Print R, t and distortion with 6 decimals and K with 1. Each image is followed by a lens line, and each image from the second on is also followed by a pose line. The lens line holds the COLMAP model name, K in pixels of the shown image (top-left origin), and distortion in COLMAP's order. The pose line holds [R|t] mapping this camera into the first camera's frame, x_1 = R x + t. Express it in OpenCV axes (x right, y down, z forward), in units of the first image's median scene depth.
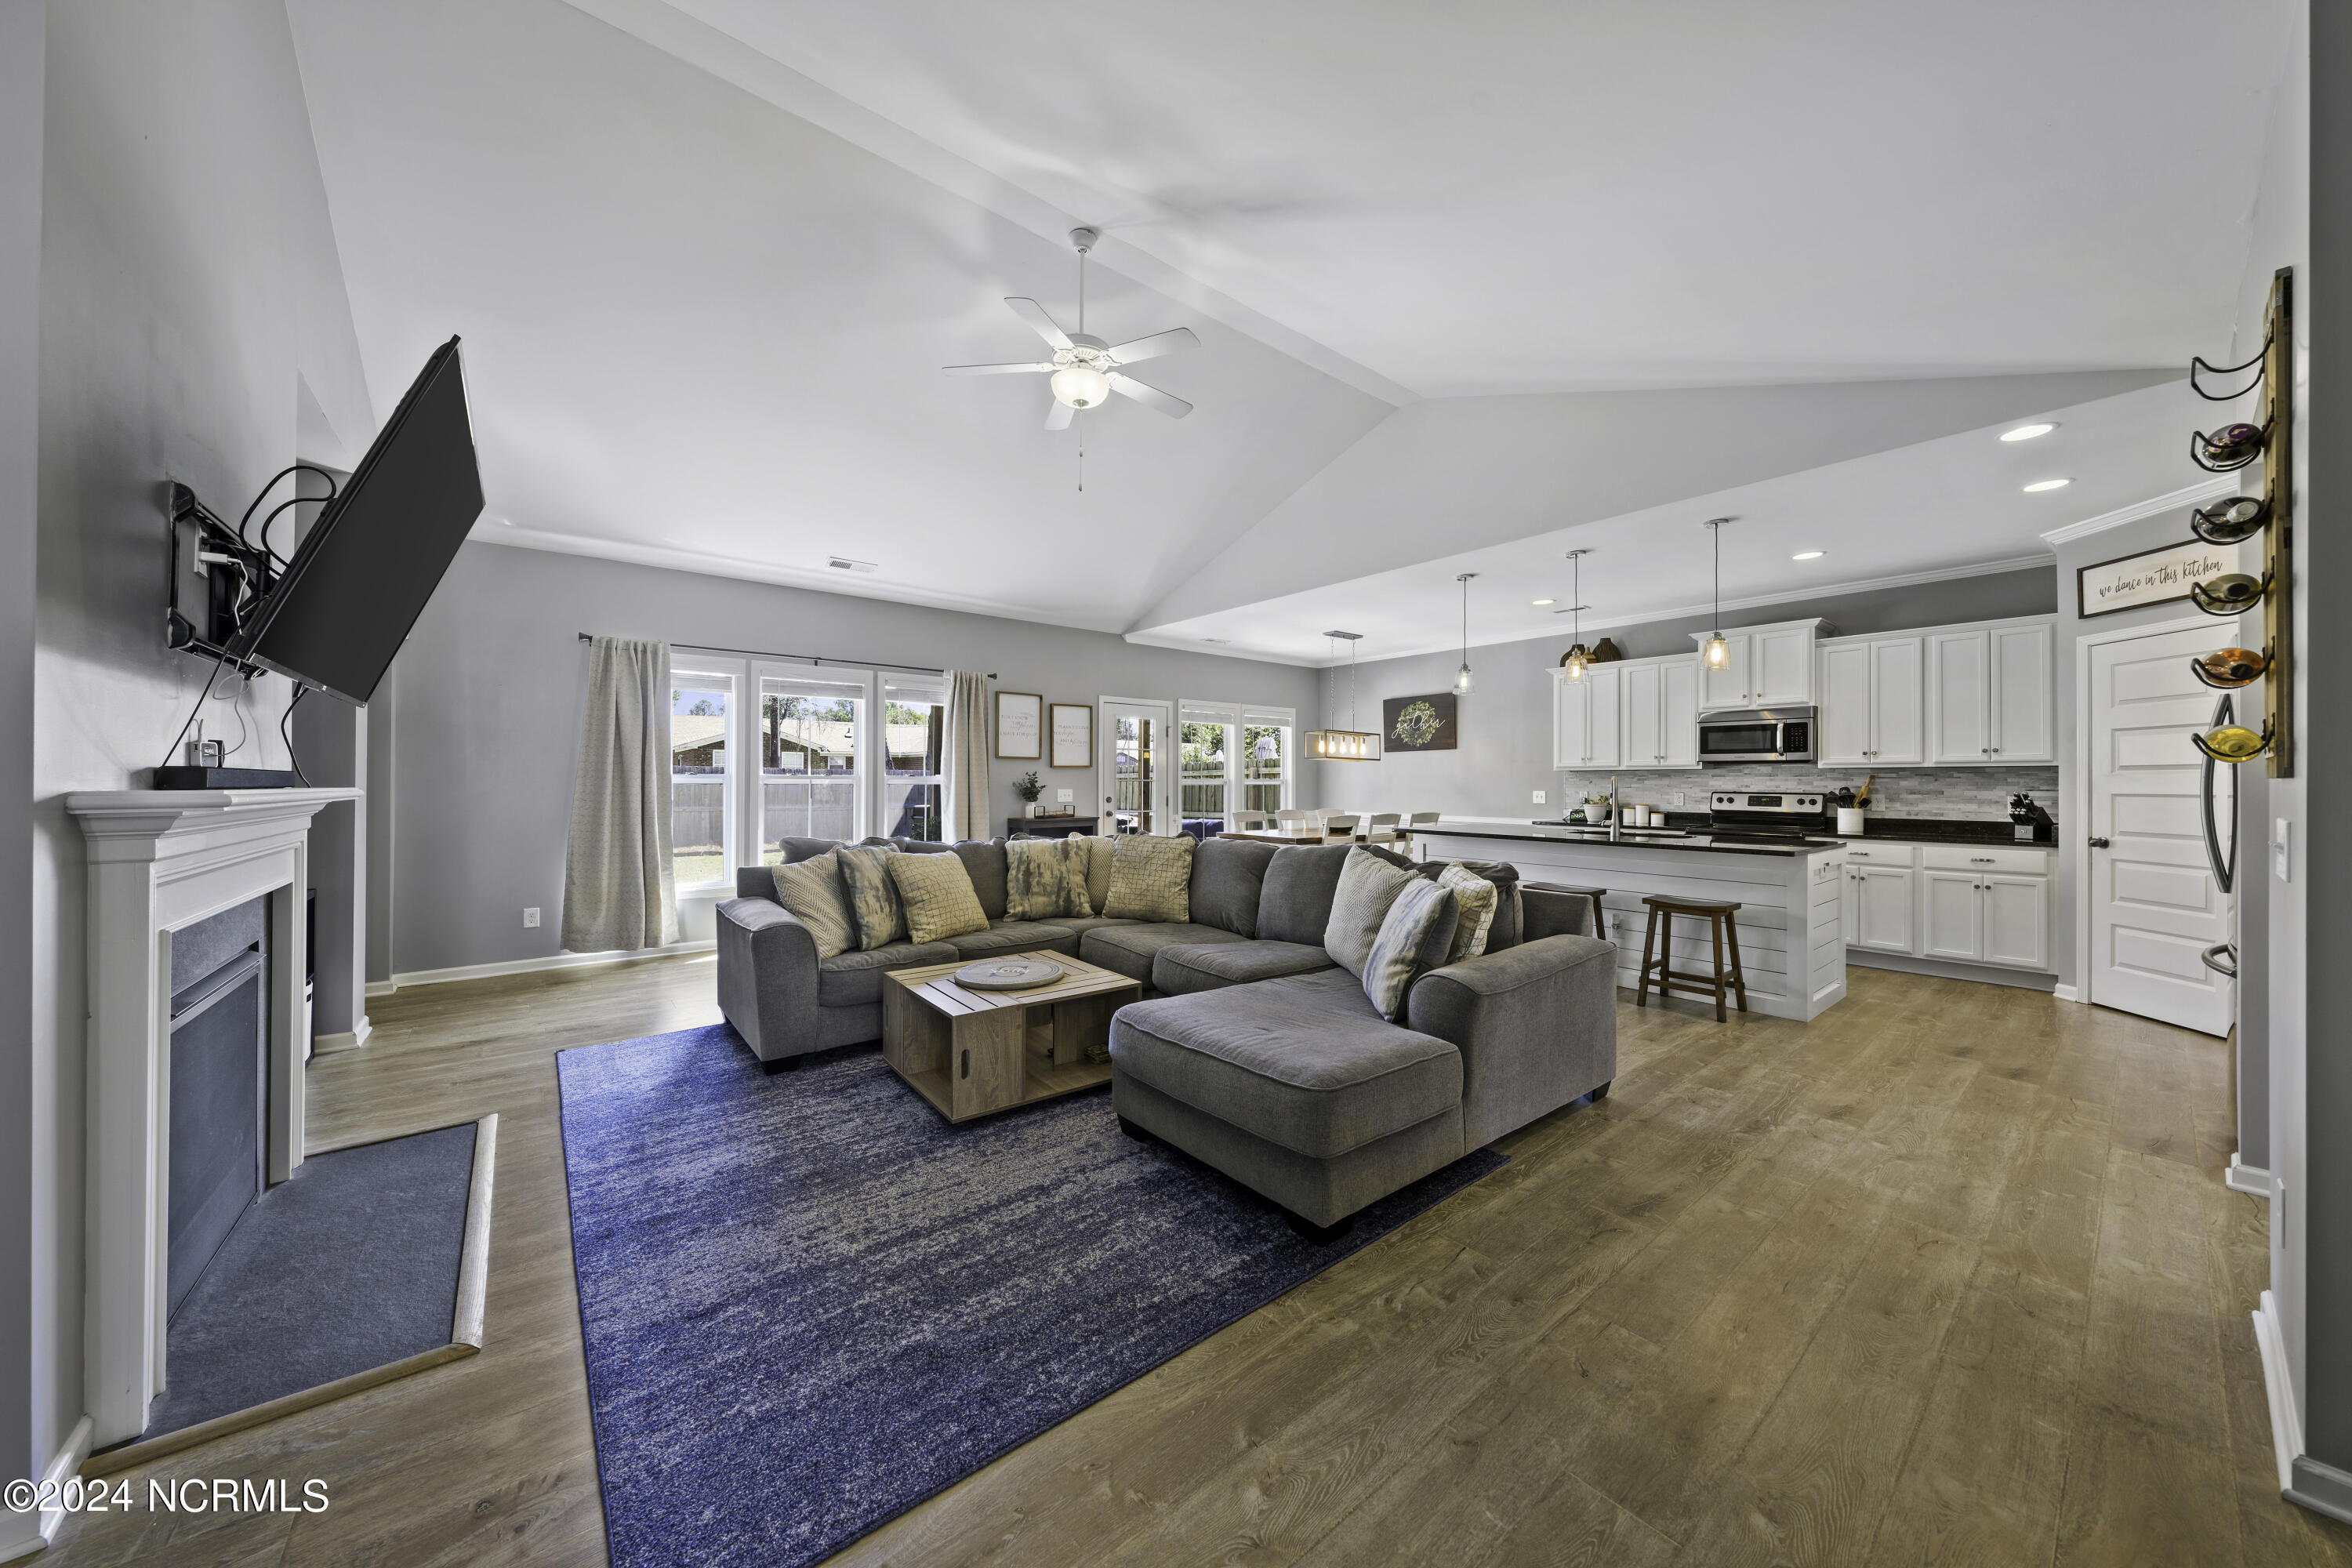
lens RADIAL K [[799.4, 0, 1188.1], [0, 799.4, 779.2], [0, 0, 1]] dist [-0.003810, 0.000893]
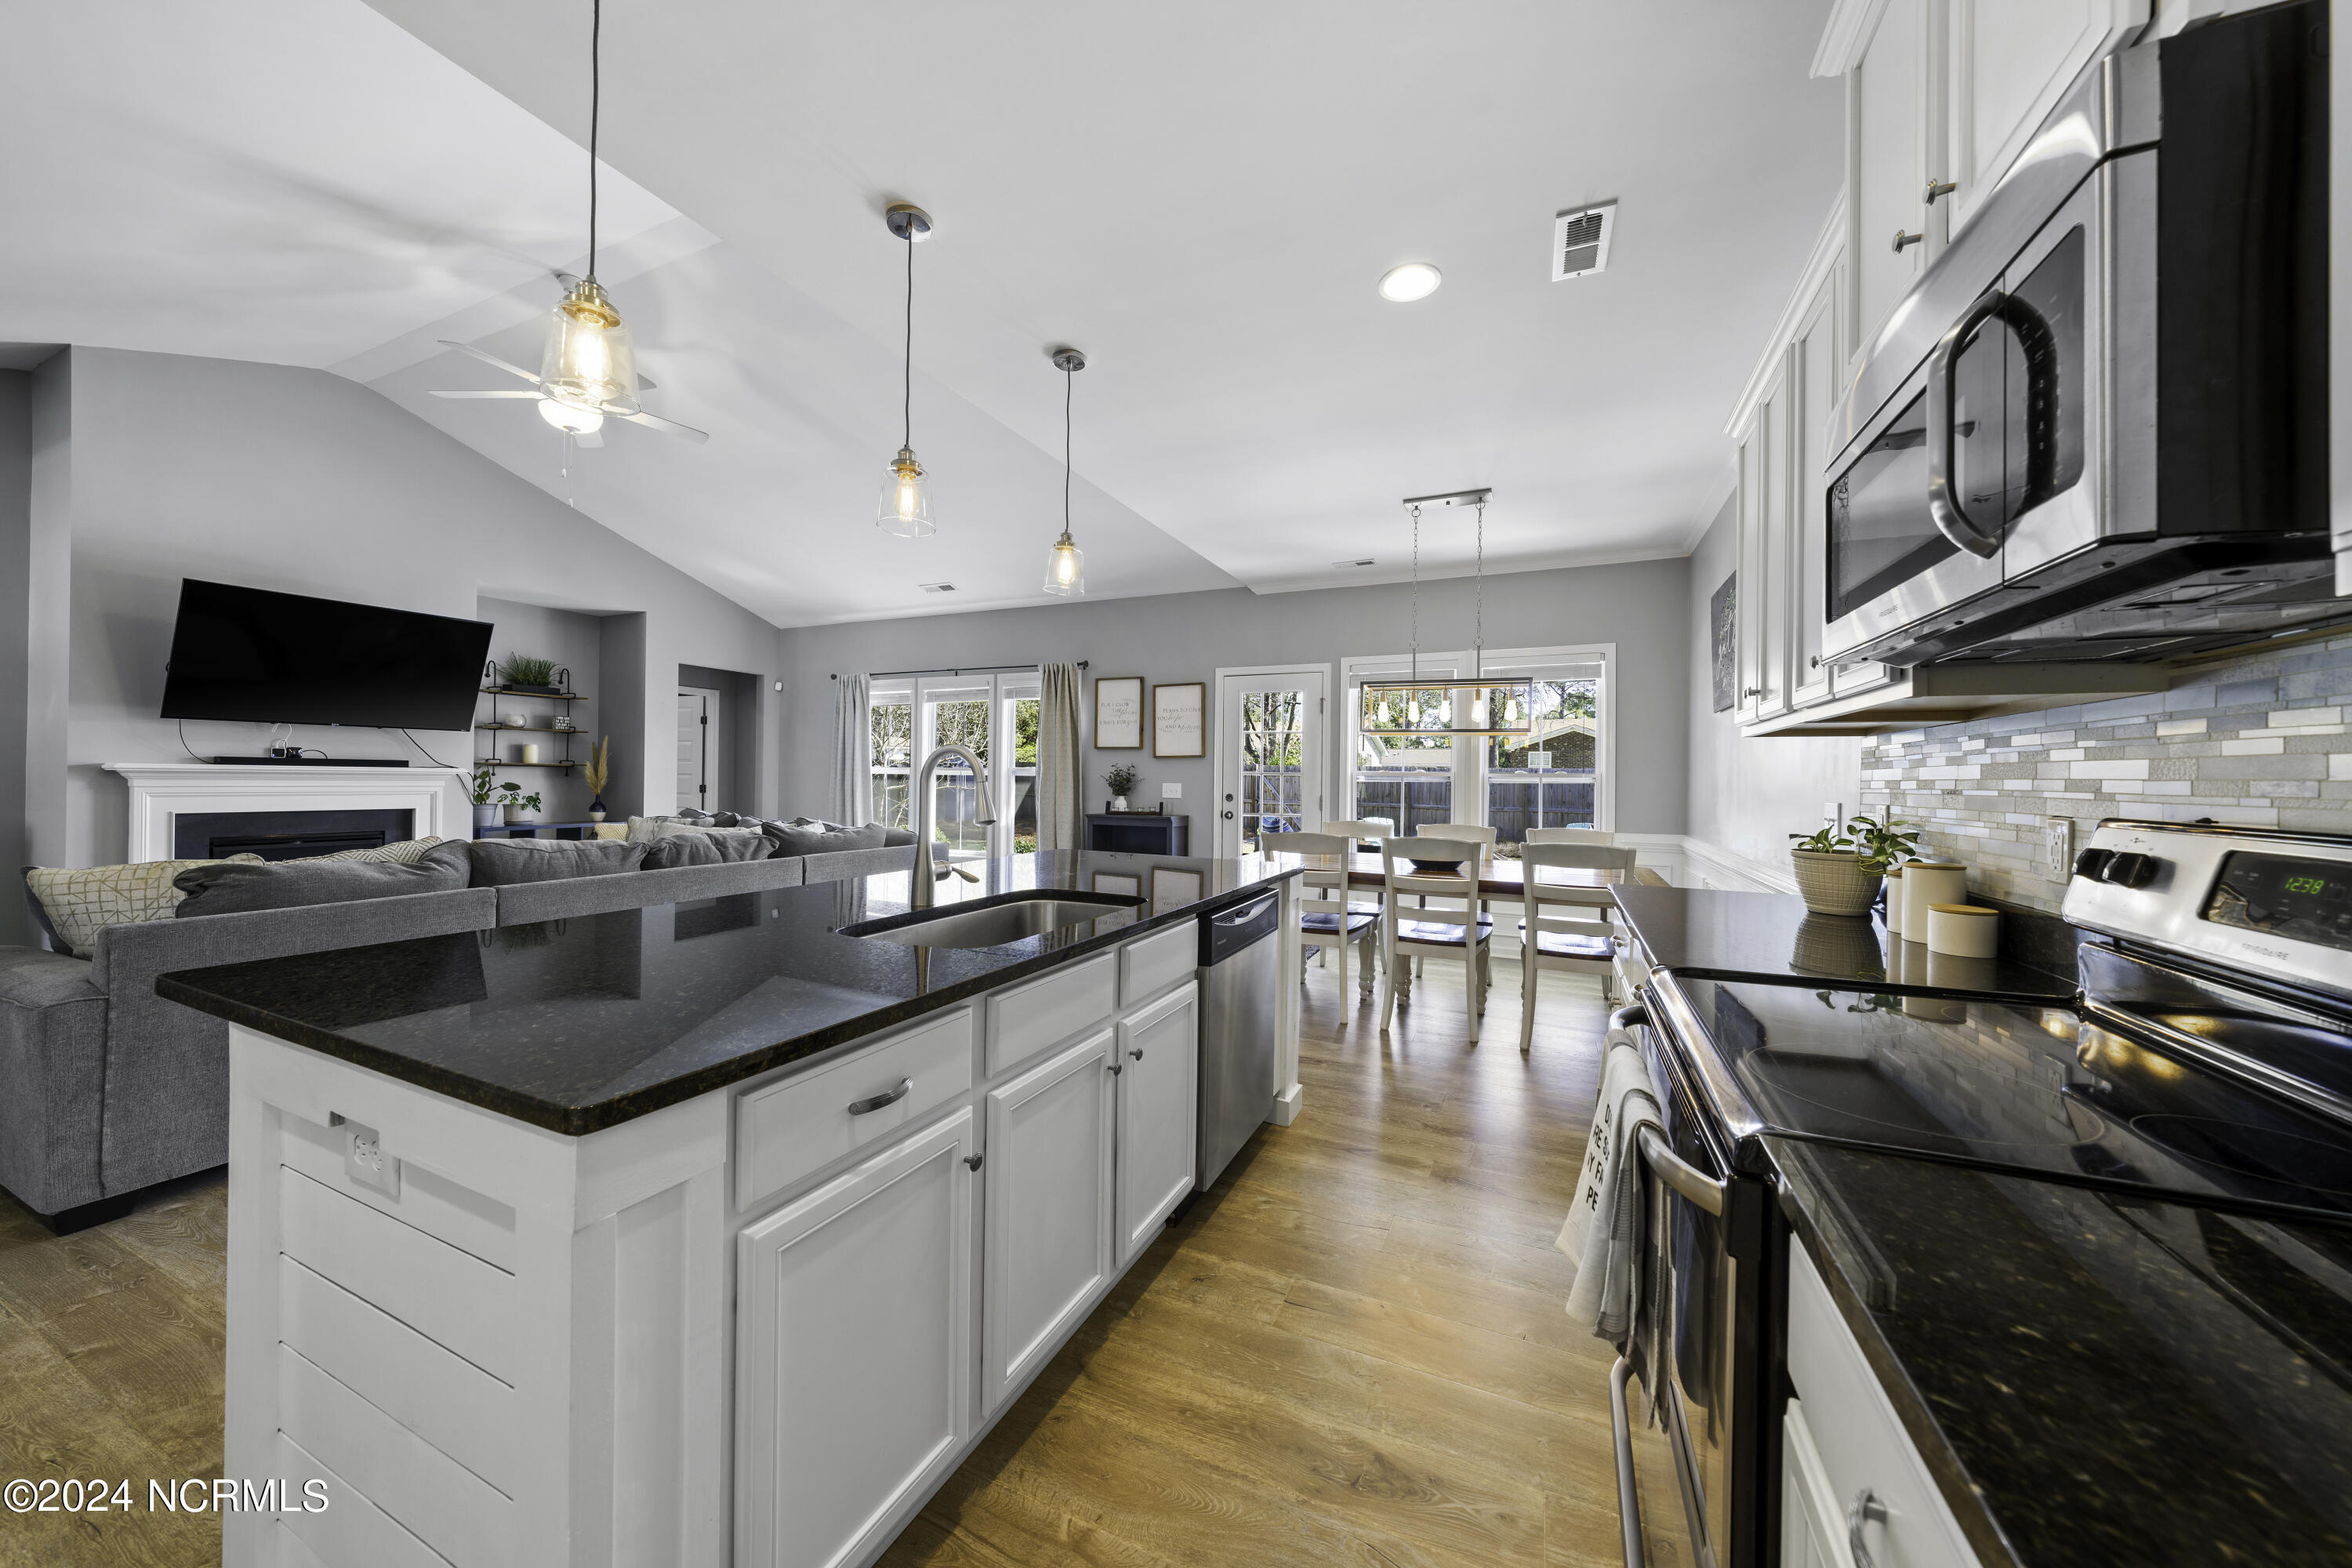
lens RADIAL K [[799.4, 0, 1183.4], [0, 799.4, 778.0], [0, 0, 1]] dist [-0.003810, 0.000893]
pose [[0.442345, 0.002918, -0.896840, 0.807391], [-0.008513, 0.999963, -0.000945, 0.009632], [0.896804, 0.008053, 0.442354, 0.820698]]
